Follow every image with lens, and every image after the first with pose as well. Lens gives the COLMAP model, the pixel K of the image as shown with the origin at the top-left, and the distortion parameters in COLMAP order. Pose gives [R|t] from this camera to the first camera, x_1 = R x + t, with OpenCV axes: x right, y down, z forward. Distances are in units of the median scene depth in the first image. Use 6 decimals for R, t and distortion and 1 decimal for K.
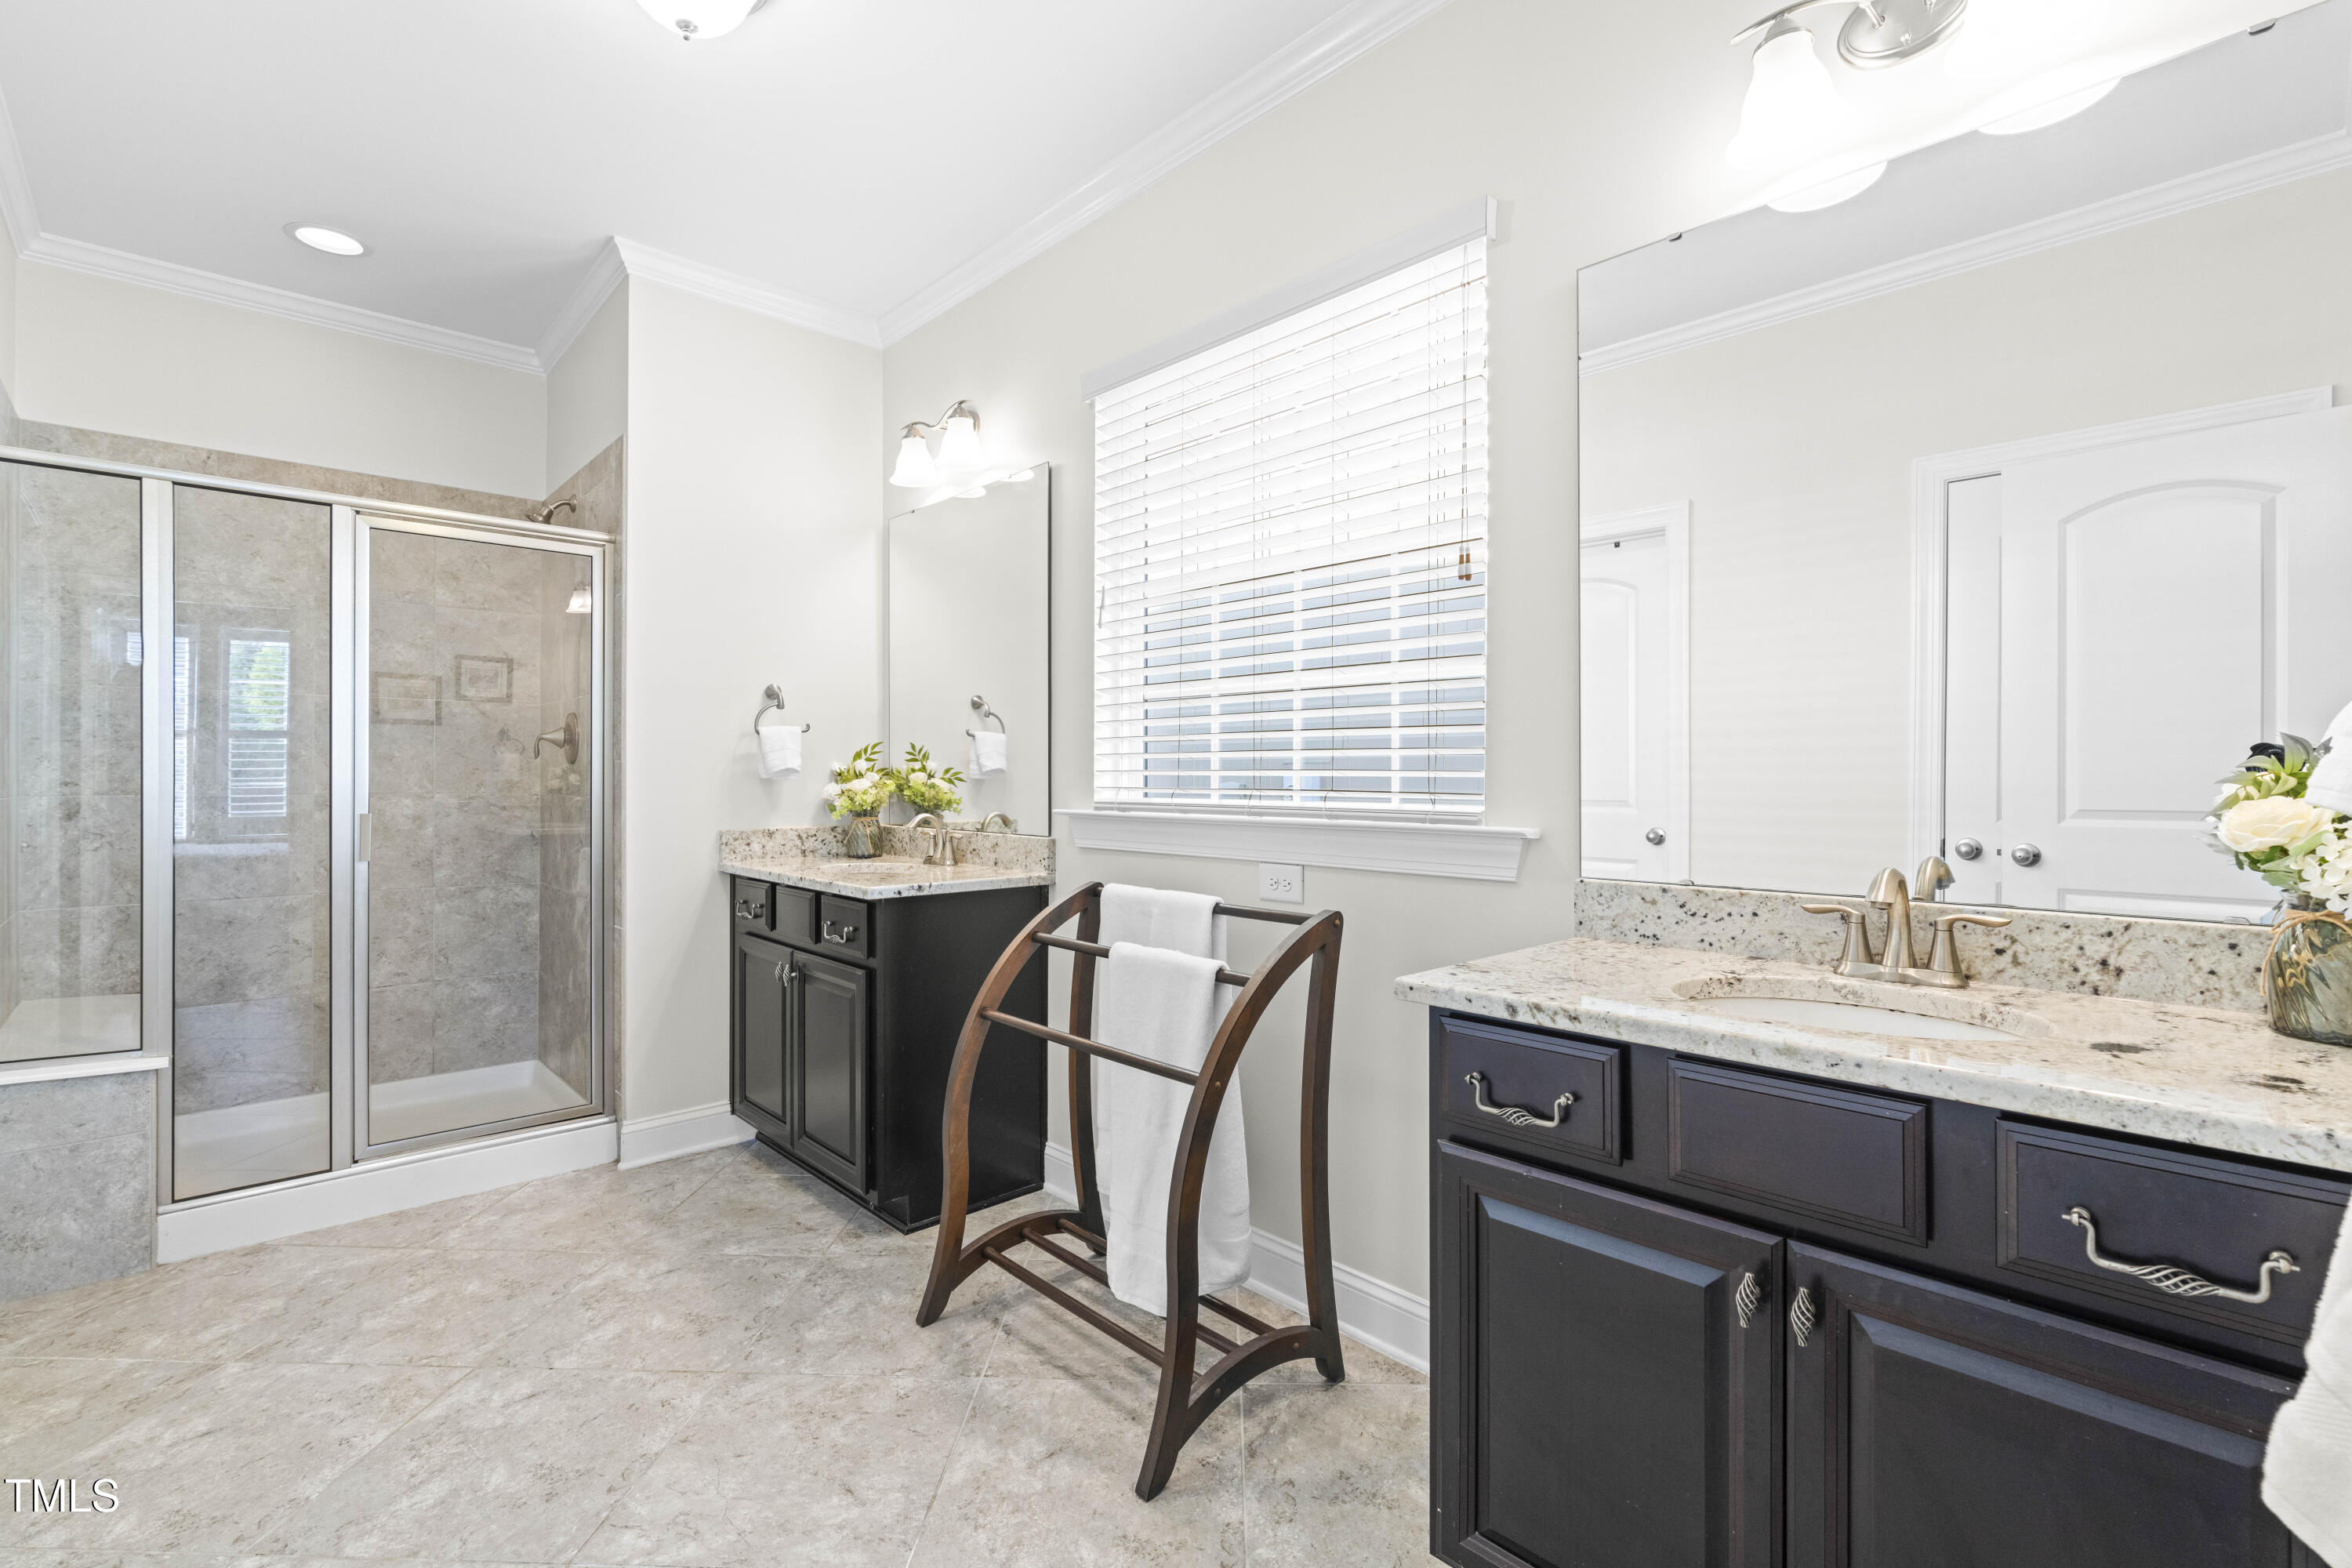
lens RADIAL K [[1063.3, 0, 1180.9], [0, 1063.3, 775.9], [0, 0, 1]] dist [-0.010540, 0.003818]
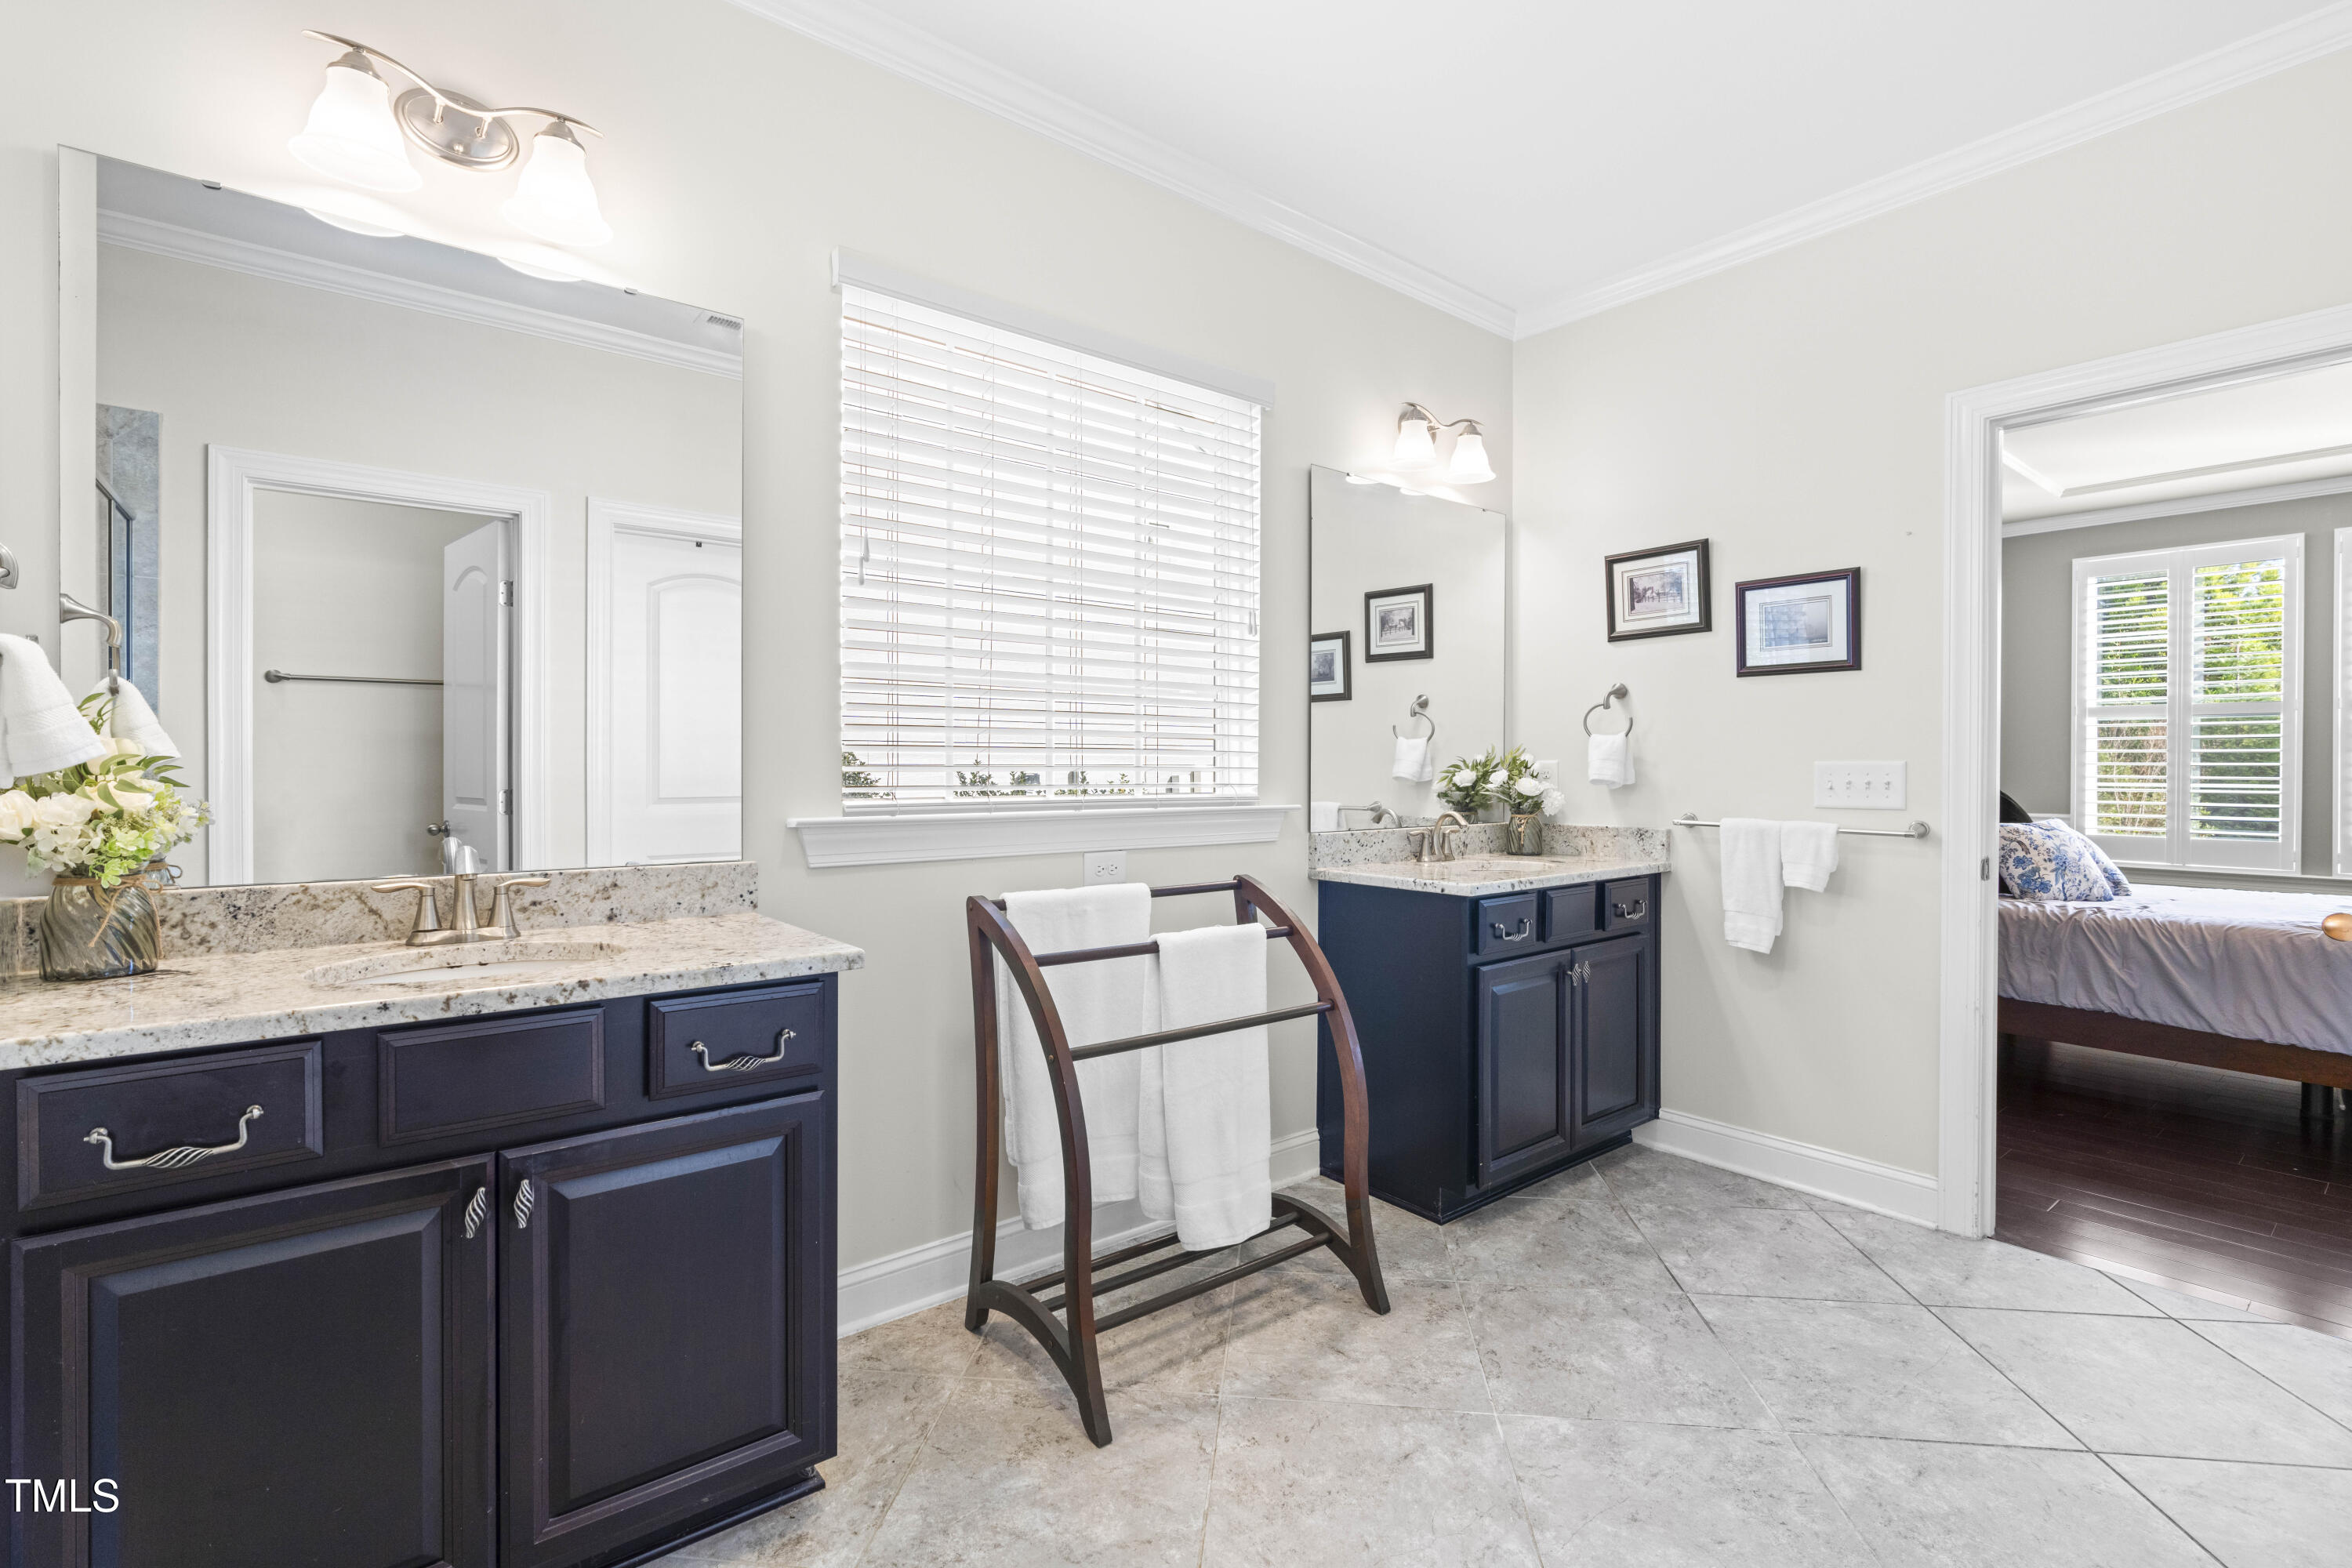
lens RADIAL K [[1063.3, 0, 1180.1], [0, 1063.3, 777.0], [0, 0, 1]] dist [-0.010540, 0.003818]
pose [[0.072417, -0.004759, 0.997363, -1.137593], [0.000786, 0.999989, 0.004715, -0.000825], [-0.997374, 0.000443, 0.072420, 0.952777]]
